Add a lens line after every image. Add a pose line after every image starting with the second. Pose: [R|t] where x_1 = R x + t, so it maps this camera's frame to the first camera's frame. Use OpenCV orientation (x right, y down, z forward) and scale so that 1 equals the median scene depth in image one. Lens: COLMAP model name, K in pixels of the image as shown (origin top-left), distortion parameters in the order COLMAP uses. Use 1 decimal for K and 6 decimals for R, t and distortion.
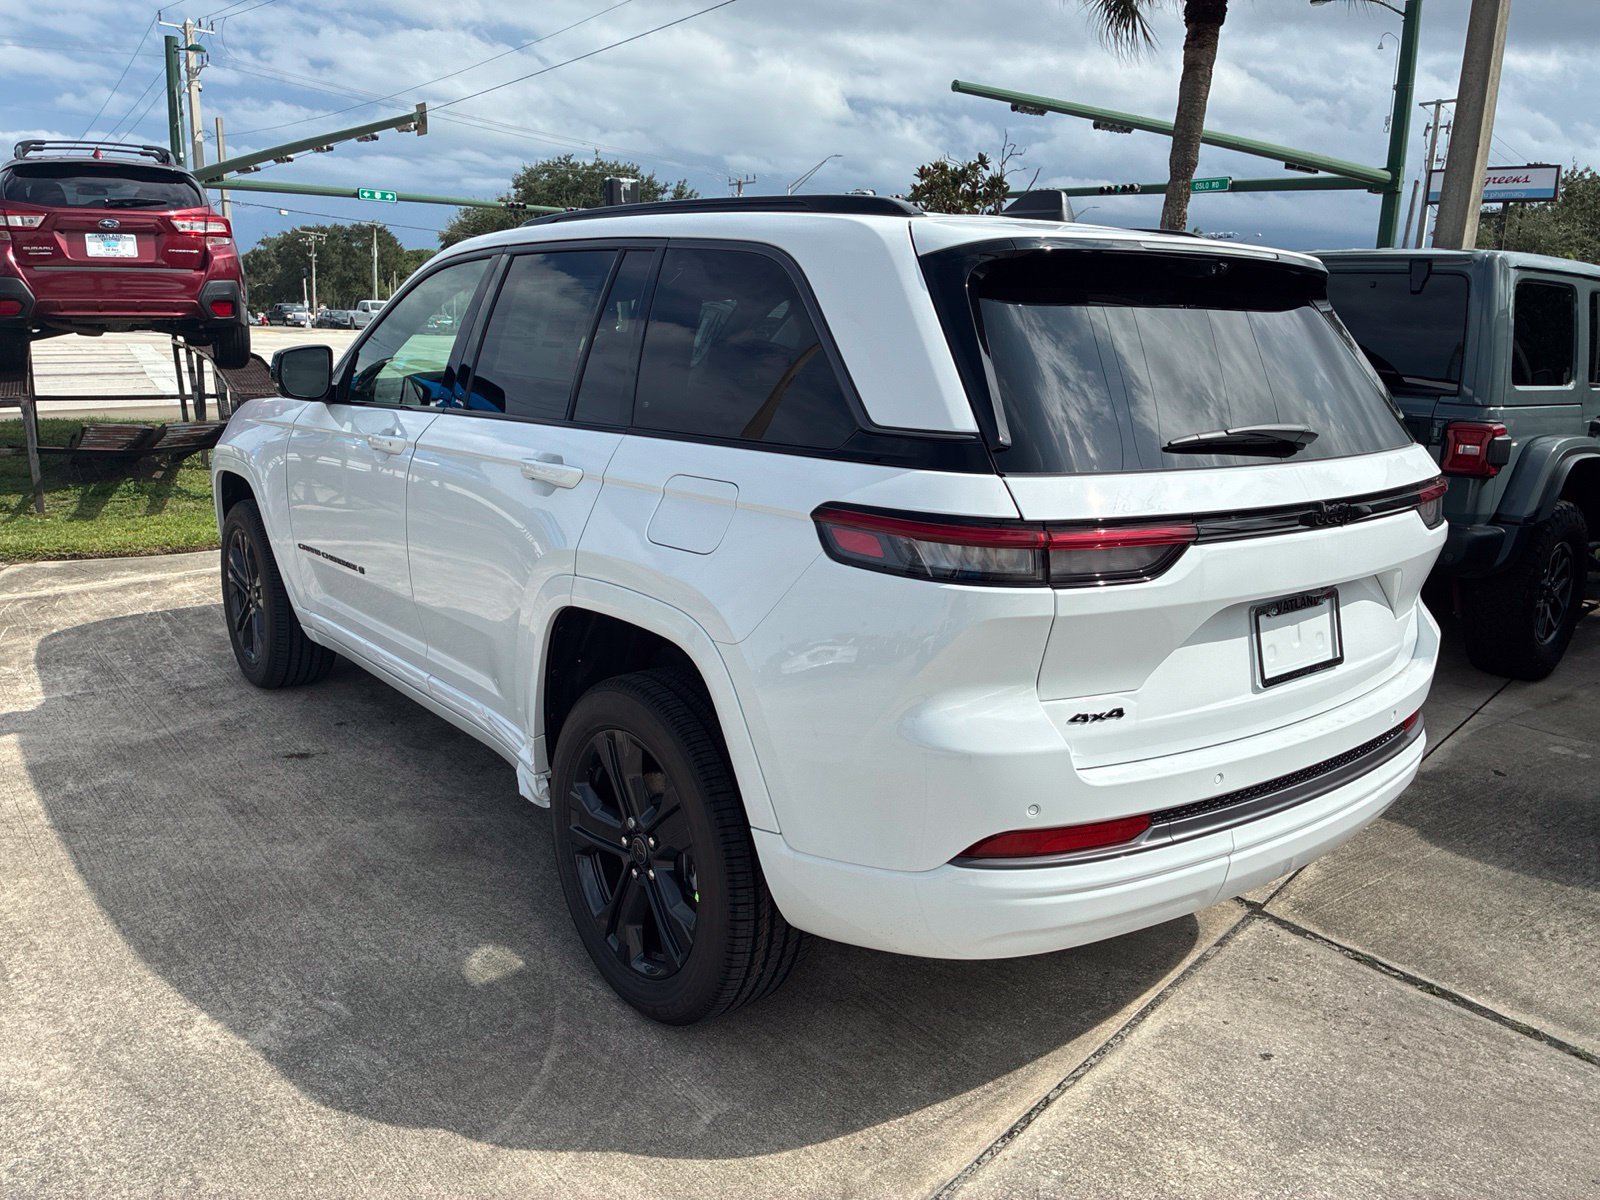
lens RADIAL K [[1208.7, 0, 811.2], [0, 1208.7, 598.2], [0, 0, 1]] dist [0.056432, -0.079863]
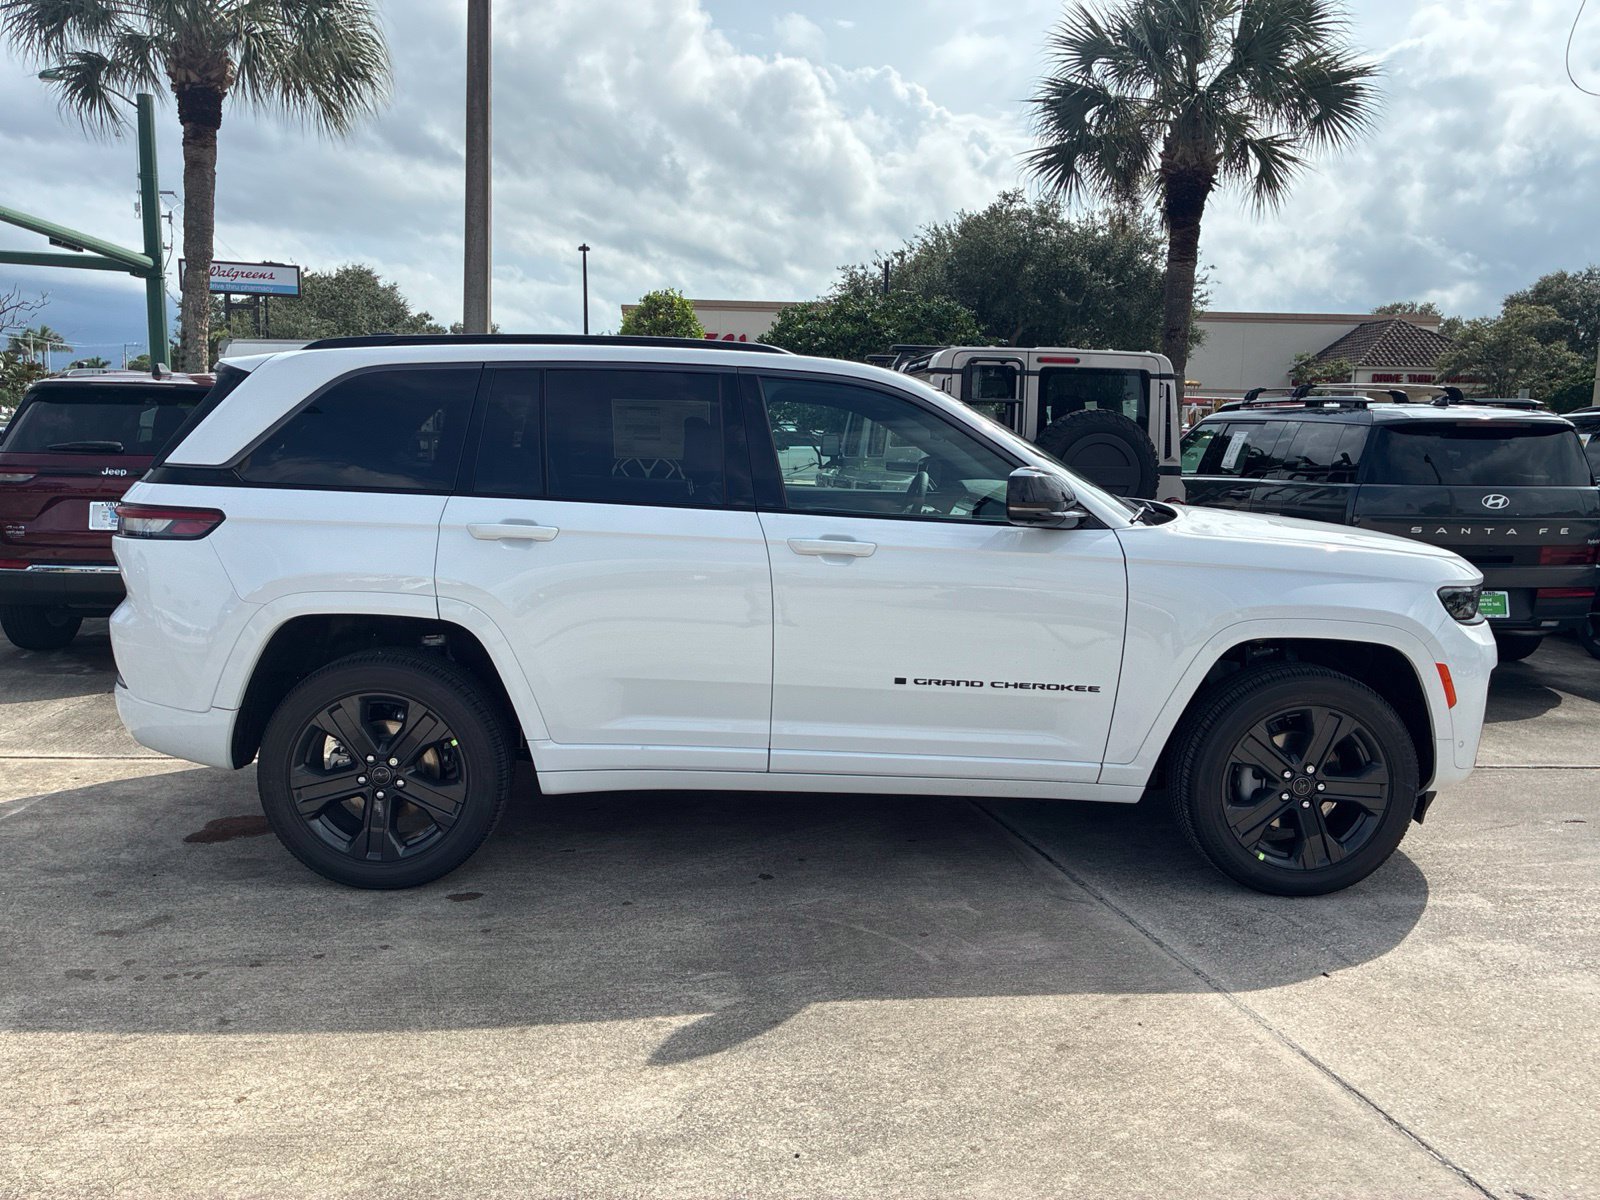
lens RADIAL K [[1214.6, 0, 802.3], [0, 1214.6, 592.6], [0, 0, 1]] dist [0.015511, -0.003294]
pose [[0.566726, -0.124829, 0.814395, -0.945060], [0.179300, 0.983452, 0.025970, -0.044844], [-0.804160, 0.131303, 0.579729, 0.115978]]
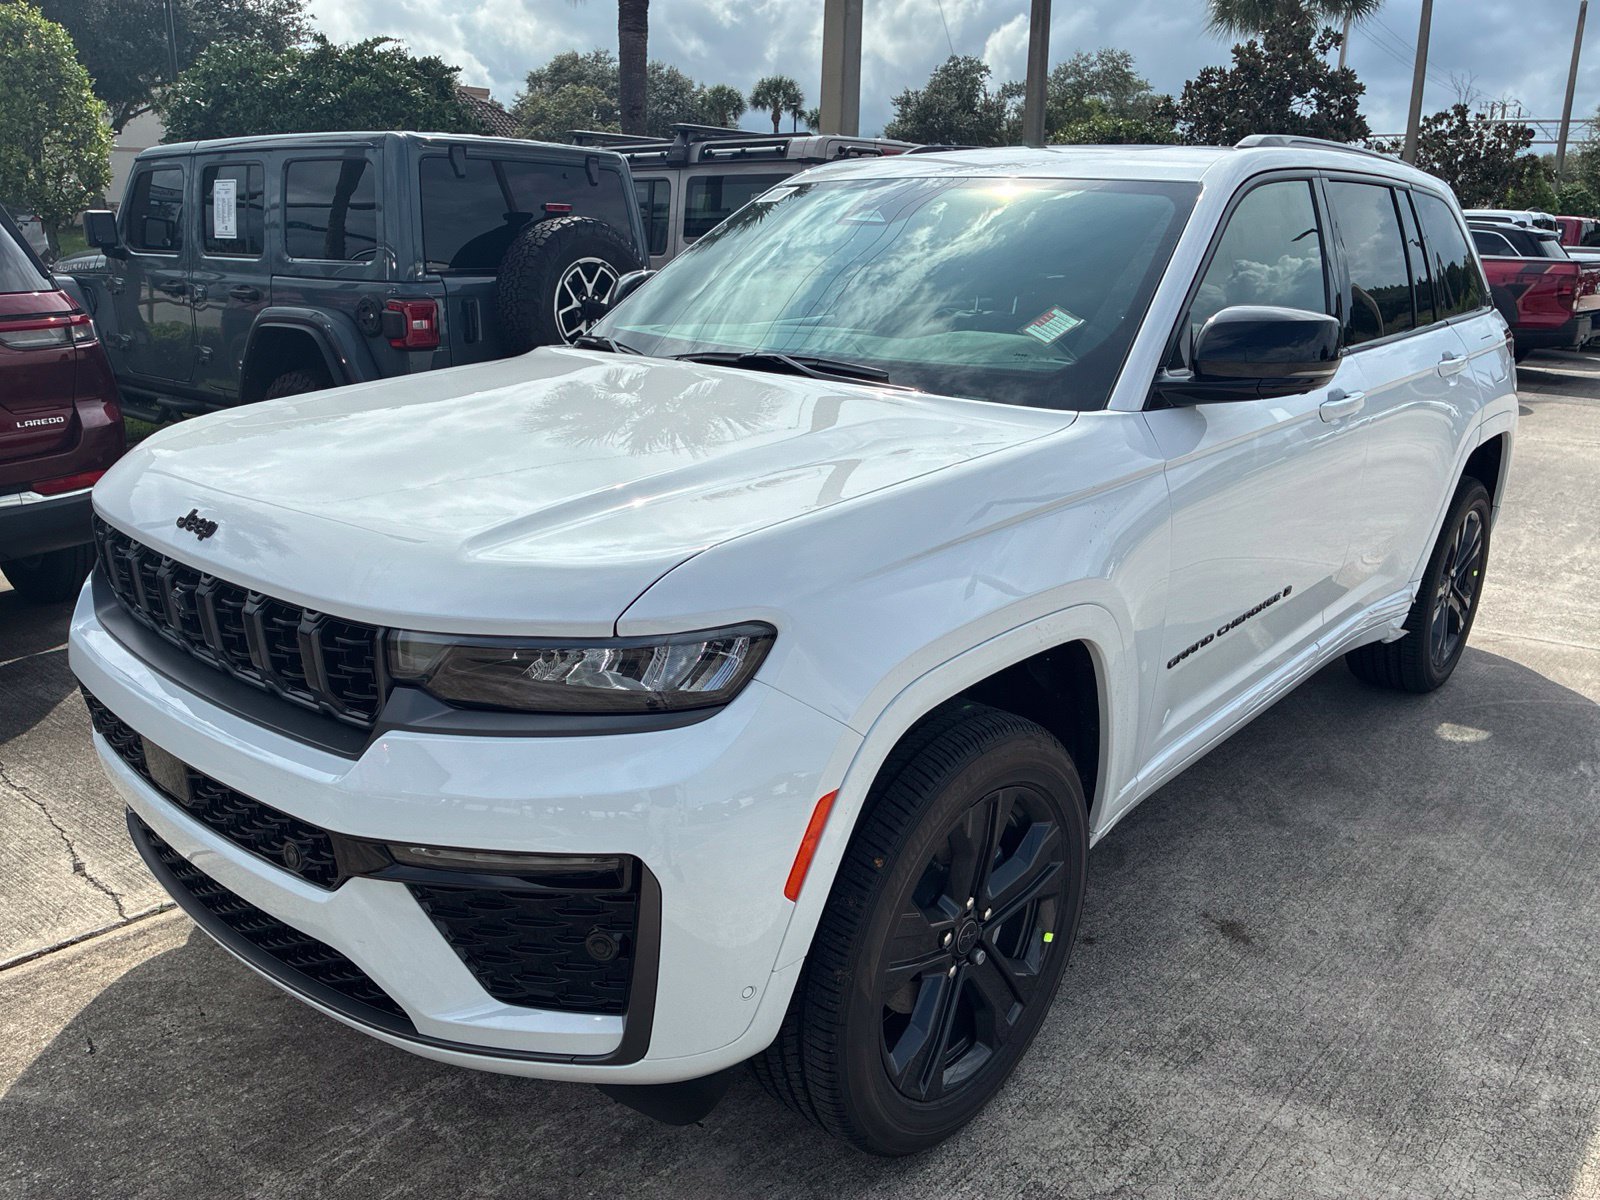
lens RADIAL K [[1204.0, 0, 797.6], [0, 1204.0, 605.5], [0, 0, 1]] dist [0.062877, -0.087043]
pose [[-0.165242, -0.326596, 0.930607, -1.063304], [0.194934, 0.914149, 0.355433, -0.357078], [-0.966797, 0.240140, -0.087391, 1.409380]]
